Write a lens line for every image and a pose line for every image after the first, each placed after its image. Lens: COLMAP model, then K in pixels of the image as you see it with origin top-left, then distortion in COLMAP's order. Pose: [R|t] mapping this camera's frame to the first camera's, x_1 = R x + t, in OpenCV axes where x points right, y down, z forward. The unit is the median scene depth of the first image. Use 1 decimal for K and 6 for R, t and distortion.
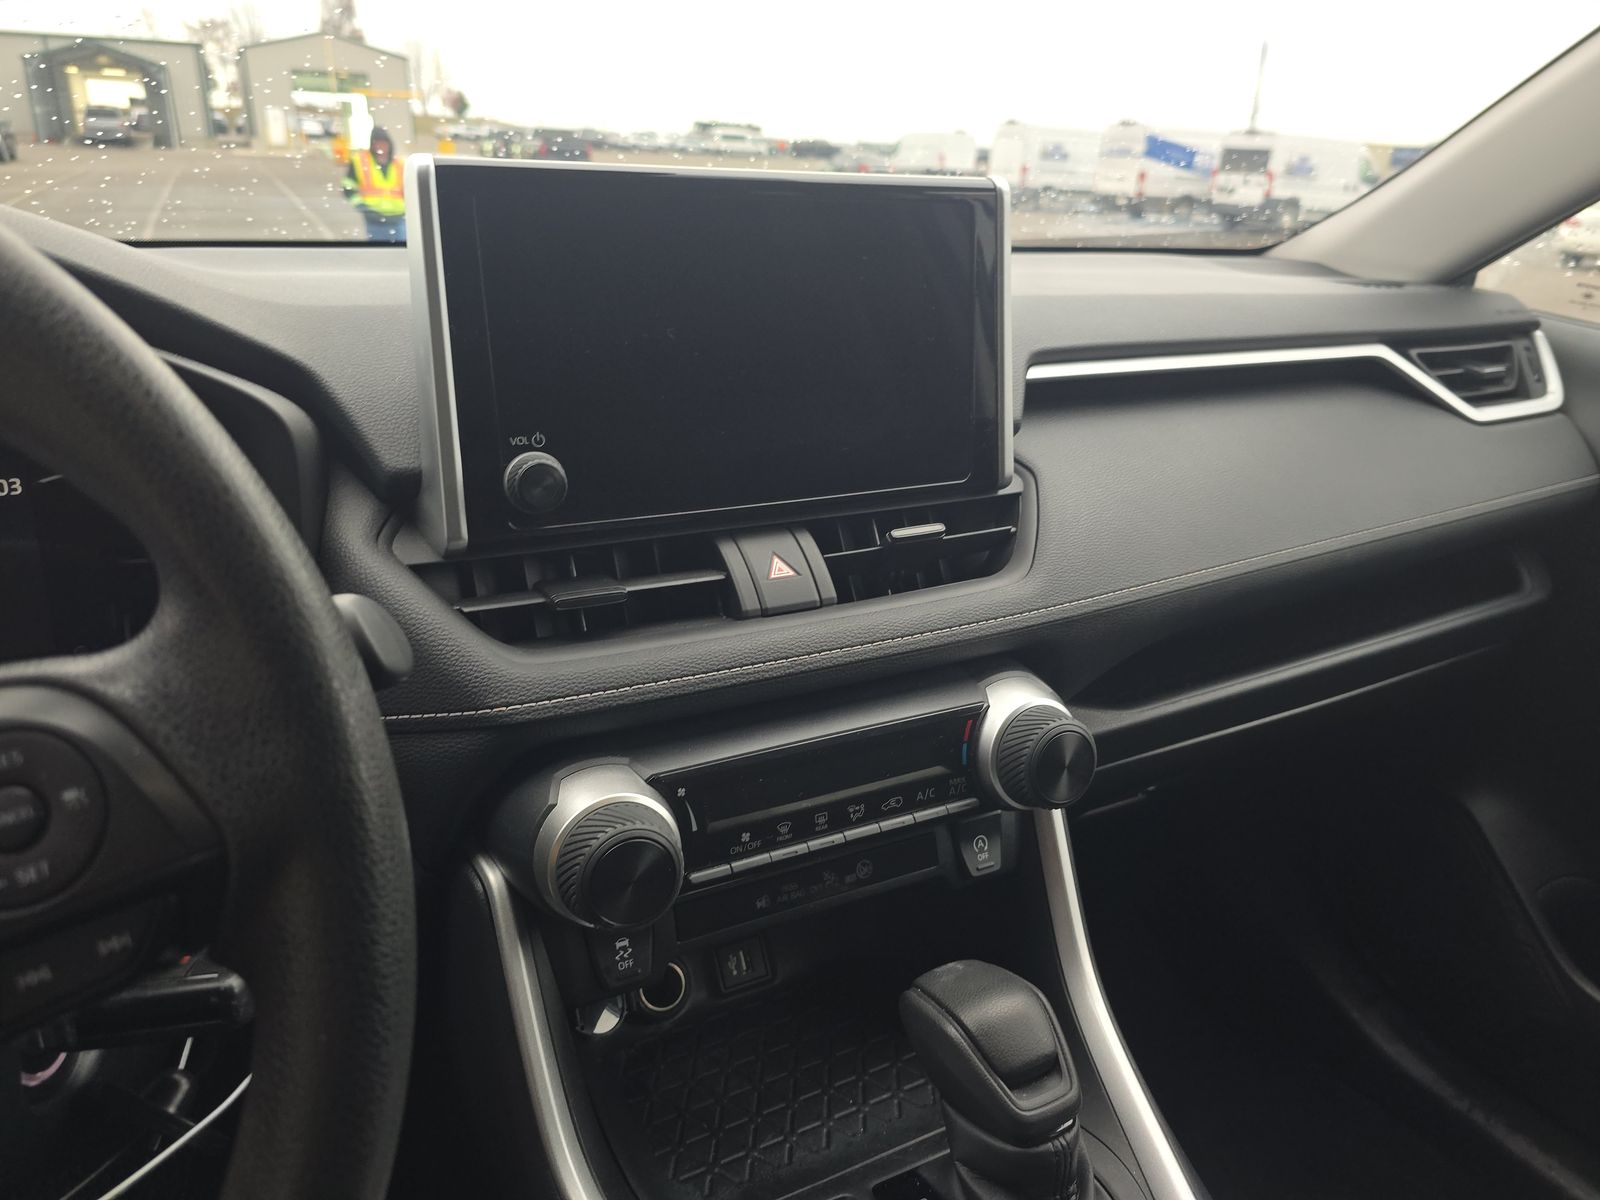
lens RADIAL K [[1052.4, 0, 792.1], [0, 1052.4, 591.4], [0, 0, 1]] dist [-0.008690, -0.011118]
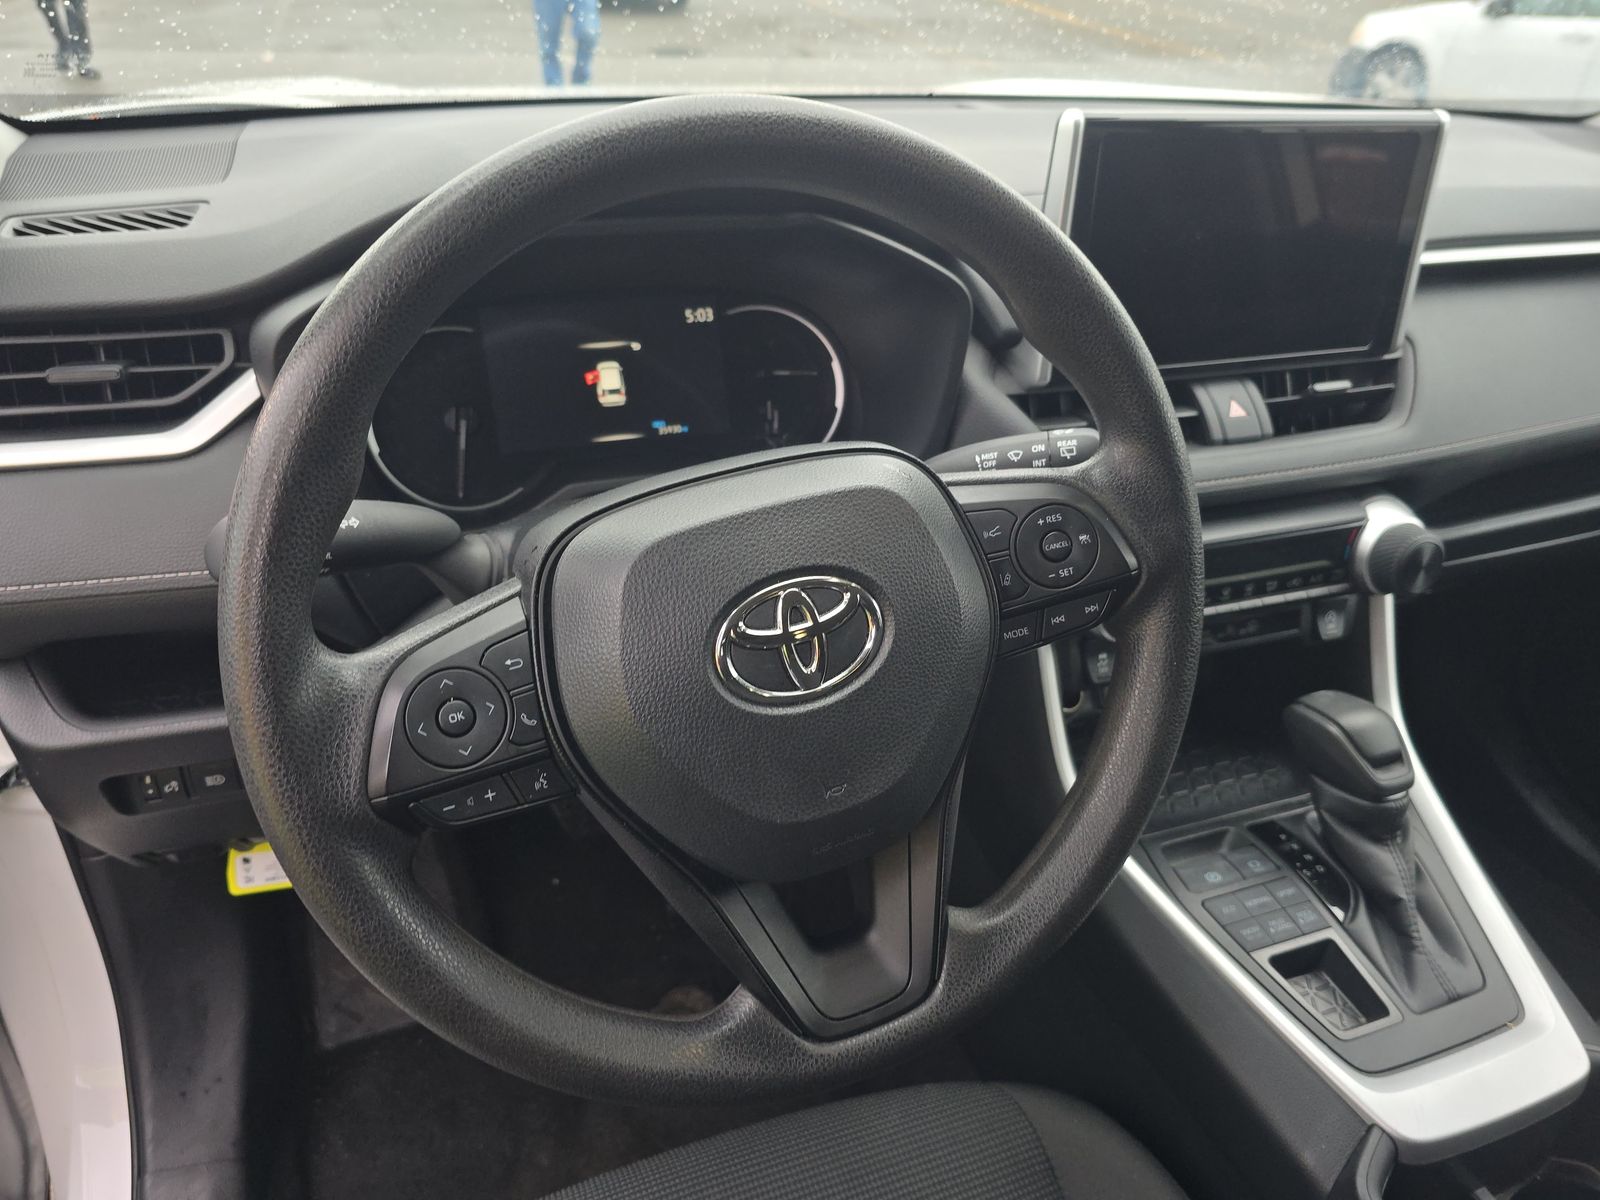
lens RADIAL K [[1052.4, 0, 804.1], [0, 1052.4, 612.8], [0, 0, 1]] dist [-0.008690, -0.011118]
pose [[0.992064, 0.089880, -0.087926, -0.416133], [-0.067580, 0.970857, 0.229932, -0.039998], [0.106030, -0.222165, 0.969227, -0.442792]]
